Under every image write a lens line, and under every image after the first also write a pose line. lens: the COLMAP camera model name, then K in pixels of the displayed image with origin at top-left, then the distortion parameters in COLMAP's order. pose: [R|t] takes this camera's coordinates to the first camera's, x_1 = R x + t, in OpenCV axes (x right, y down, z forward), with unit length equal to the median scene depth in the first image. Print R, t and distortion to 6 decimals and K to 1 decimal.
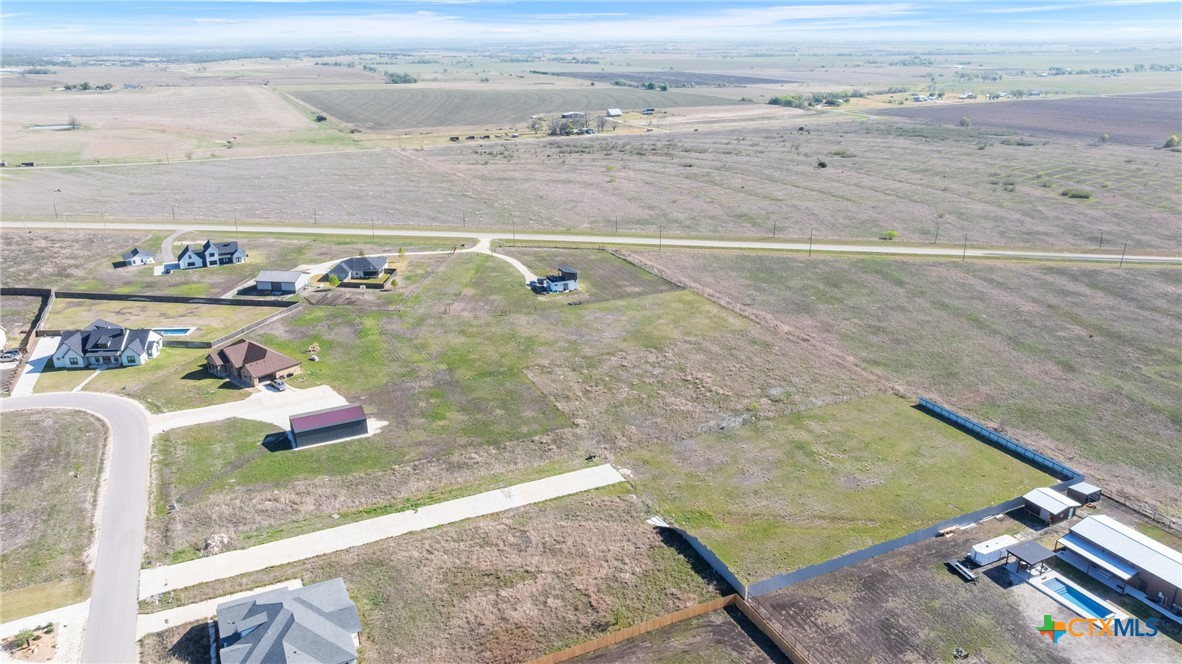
lens RADIAL K [[841.9, 0, 595.7], [0, 841.9, 288.7], [0, 0, 1]] dist [-0.019731, 0.010388]
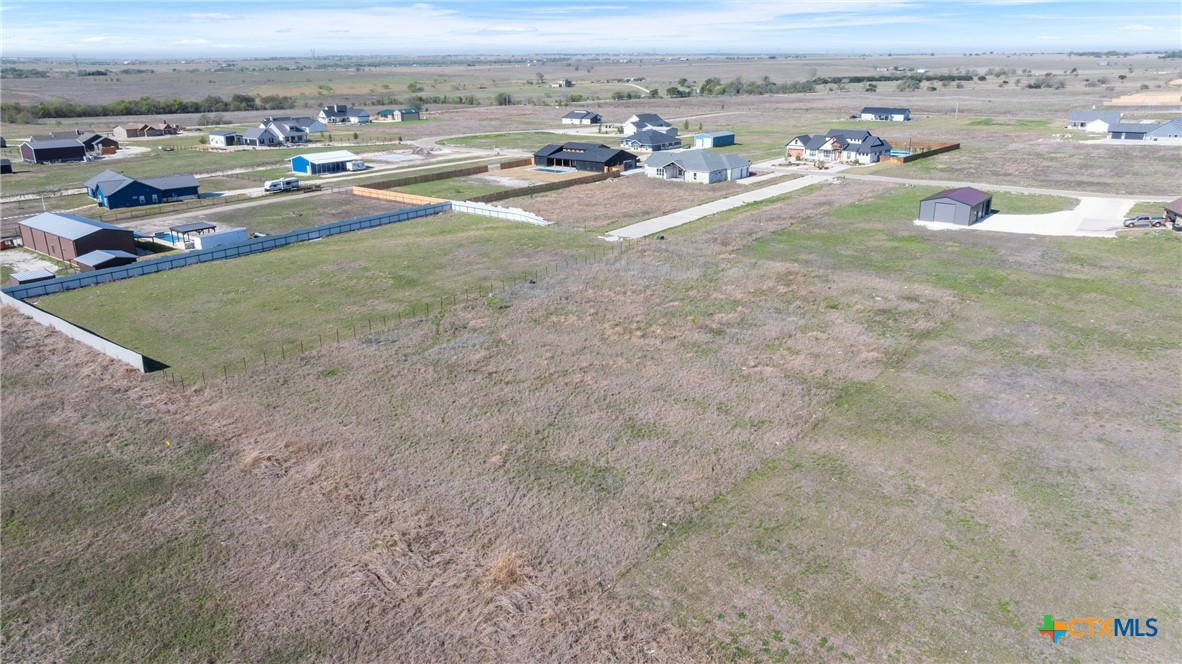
lens RADIAL K [[841.9, 0, 595.7], [0, 841.9, 288.7], [0, 0, 1]] dist [-0.019731, 0.010388]
pose [[-0.904193, 0.126774, -0.407876, 0.278887], [-0.112477, 0.850559, 0.513710, -0.123872], [0.412048, 0.510370, -0.754810, 1.141296]]
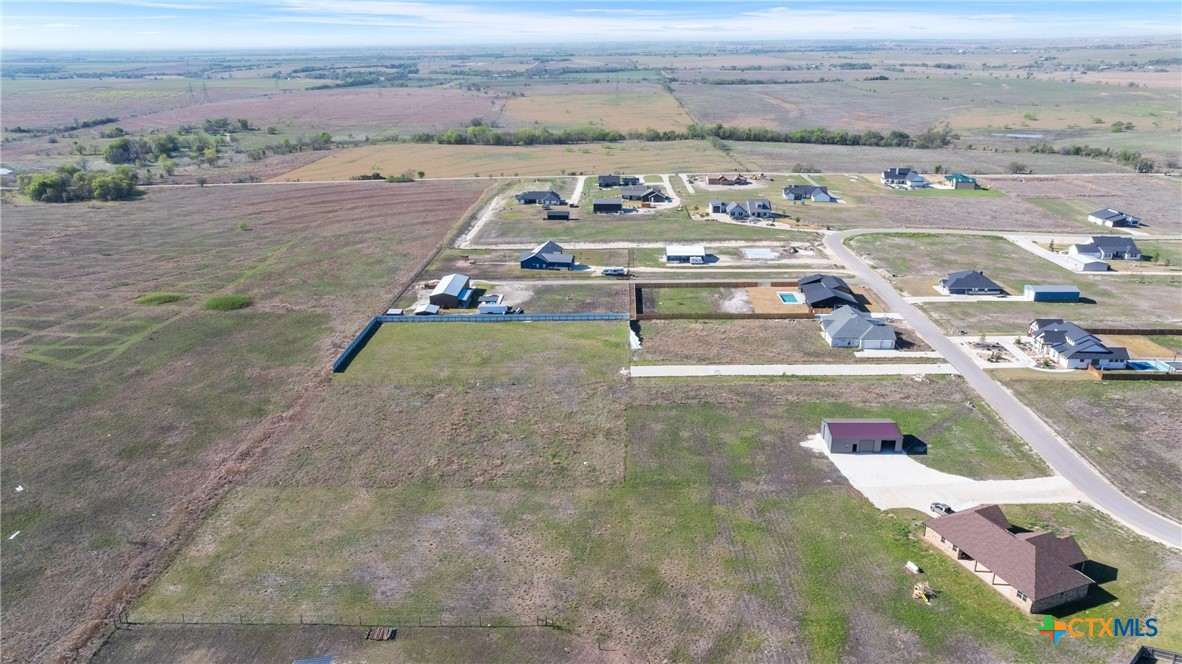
lens RADIAL K [[841.9, 0, 595.7], [0, 841.9, 288.7], [0, 0, 1]] dist [-0.019731, 0.010388]
pose [[-0.885315, -0.118943, 0.449522, -0.344660], [0.149289, 0.842846, 0.517034, -0.398671], [-0.440376, 0.524846, -0.728427, 1.307534]]
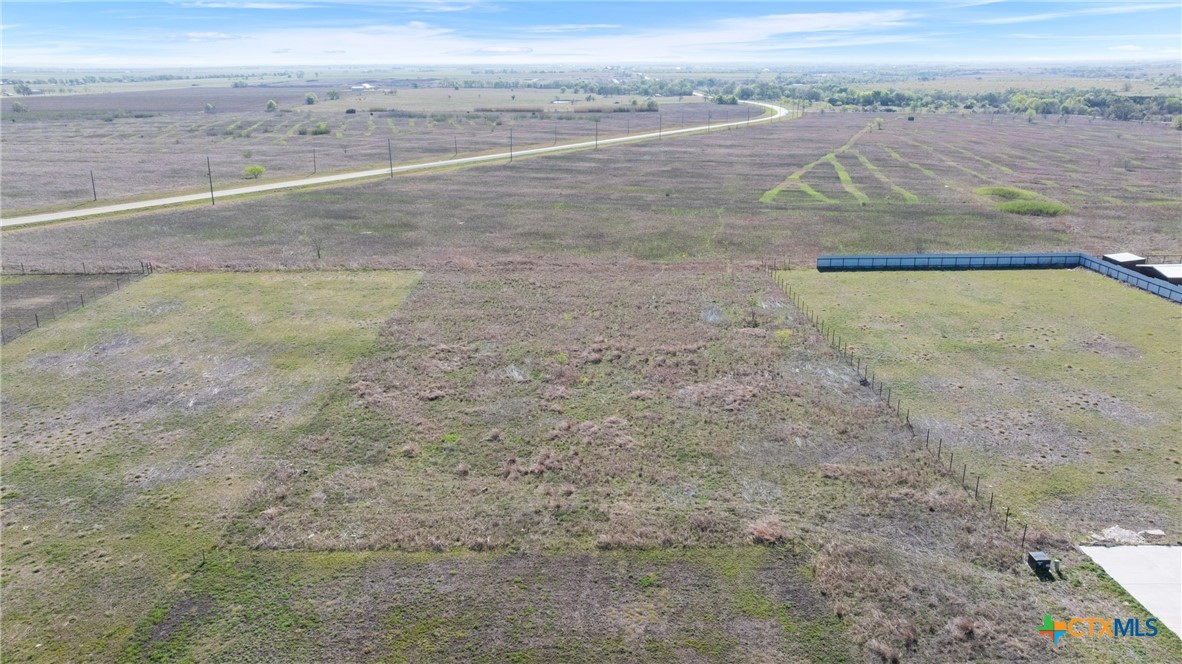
lens RADIAL K [[841.9, 0, 595.7], [0, 841.9, 288.7], [0, 0, 1]] dist [-0.019731, 0.010388]
pose [[0.415865, -0.236158, 0.878229, -0.218444], [0.268064, 0.954622, 0.129765, 0.016985], [-0.869021, 0.181457, 0.460299, 0.690076]]
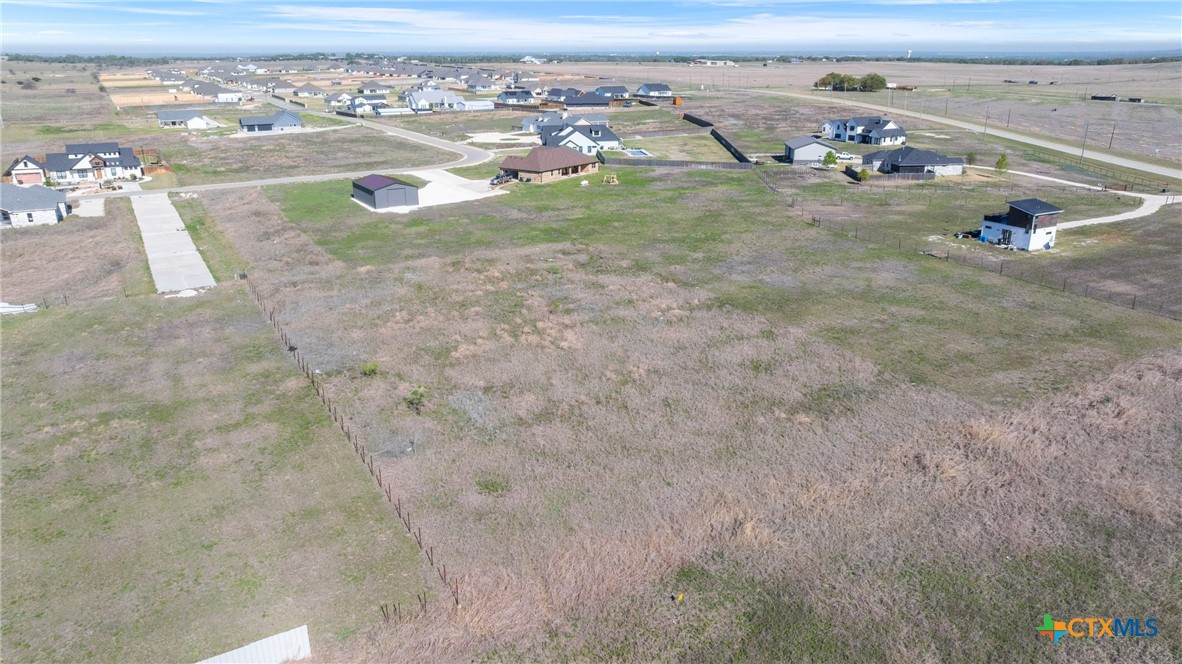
lens RADIAL K [[841.9, 0, 595.7], [0, 841.9, 288.7], [0, 0, 1]] dist [-0.019731, 0.010388]
pose [[0.080012, 0.276972, -0.957541, 0.473003], [-0.288418, 0.925963, 0.243738, -0.027987], [0.954156, 0.256670, 0.153971, 0.822302]]
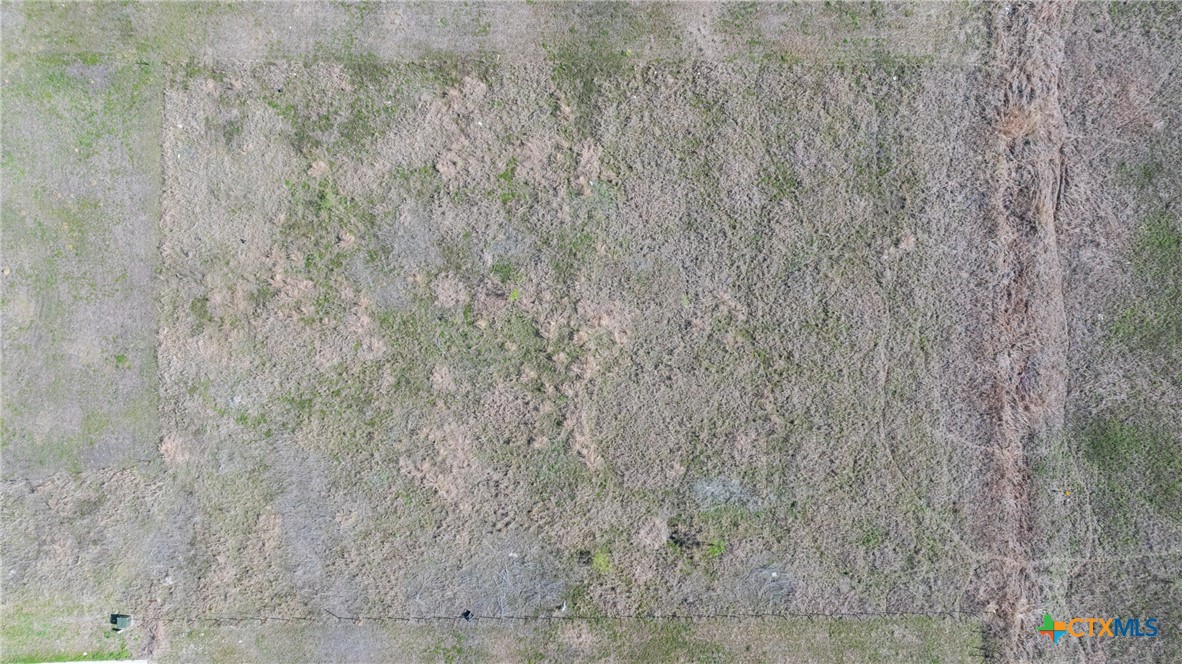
lens RADIAL K [[841.9, 0, 595.7], [0, 841.9, 288.7], [0, 0, 1]] dist [-0.019731, 0.010388]
pose [[0.902299, 0.431107, -0.001509, 0.104583], [-0.130457, 0.276376, 0.952154, -0.219556], [0.410898, -0.858931, 0.305615, 0.787536]]
